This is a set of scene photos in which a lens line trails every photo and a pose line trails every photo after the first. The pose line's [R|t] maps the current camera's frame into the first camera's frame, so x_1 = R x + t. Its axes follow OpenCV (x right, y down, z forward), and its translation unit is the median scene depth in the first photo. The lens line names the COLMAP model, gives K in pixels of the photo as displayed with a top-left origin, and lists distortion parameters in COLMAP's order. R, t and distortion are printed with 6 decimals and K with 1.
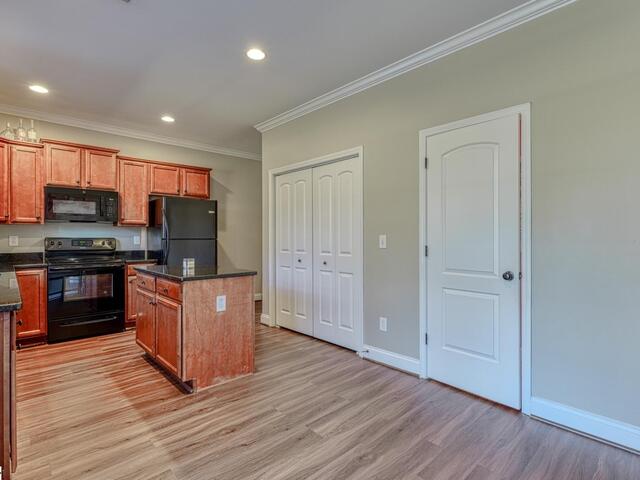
lens RADIAL K [[333.4, 0, 320.0], [0, 333.4, 240.0], [0, 0, 1]] dist [-0.001641, -0.000152]
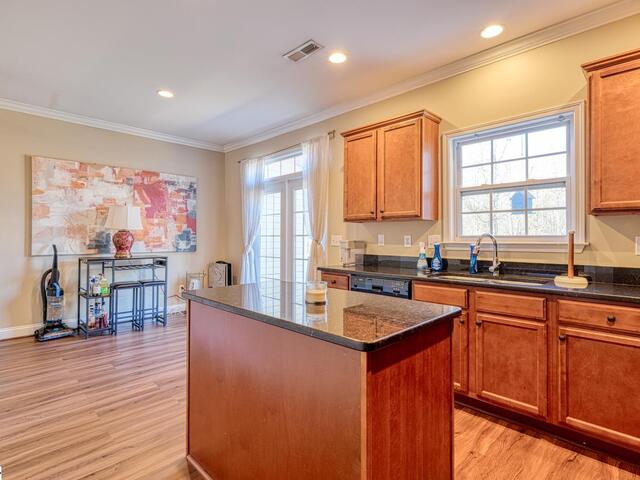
lens RADIAL K [[333.4, 0, 320.0], [0, 333.4, 240.0], [0, 0, 1]] dist [-0.001641, -0.000152]
pose [[-0.999182, -0.004113, -0.040235, -0.409013], [-0.004796, 0.999846, 0.016902, -0.013946], [0.040160, 0.017081, -0.999047, 1.579442]]
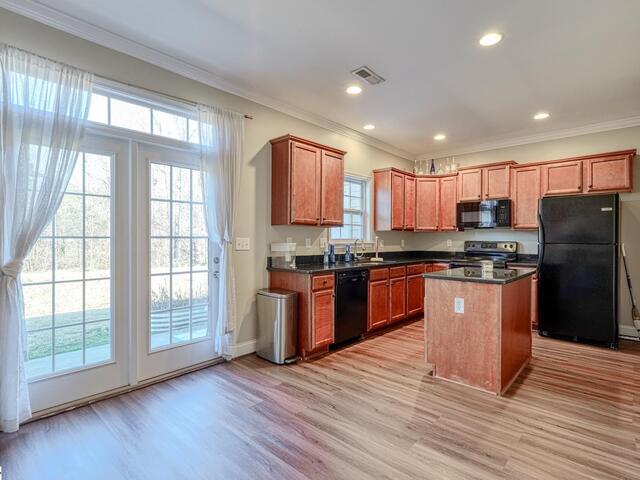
lens RADIAL K [[333.4, 0, 320.0], [0, 333.4, 240.0], [0, 0, 1]] dist [-0.001641, -0.000152]
pose [[0.072048, 0.002356, -0.997398, 0.627395], [-0.013769, 0.999904, 0.001368, -0.006846], [0.997306, 0.013635, 0.072074, 0.443066]]
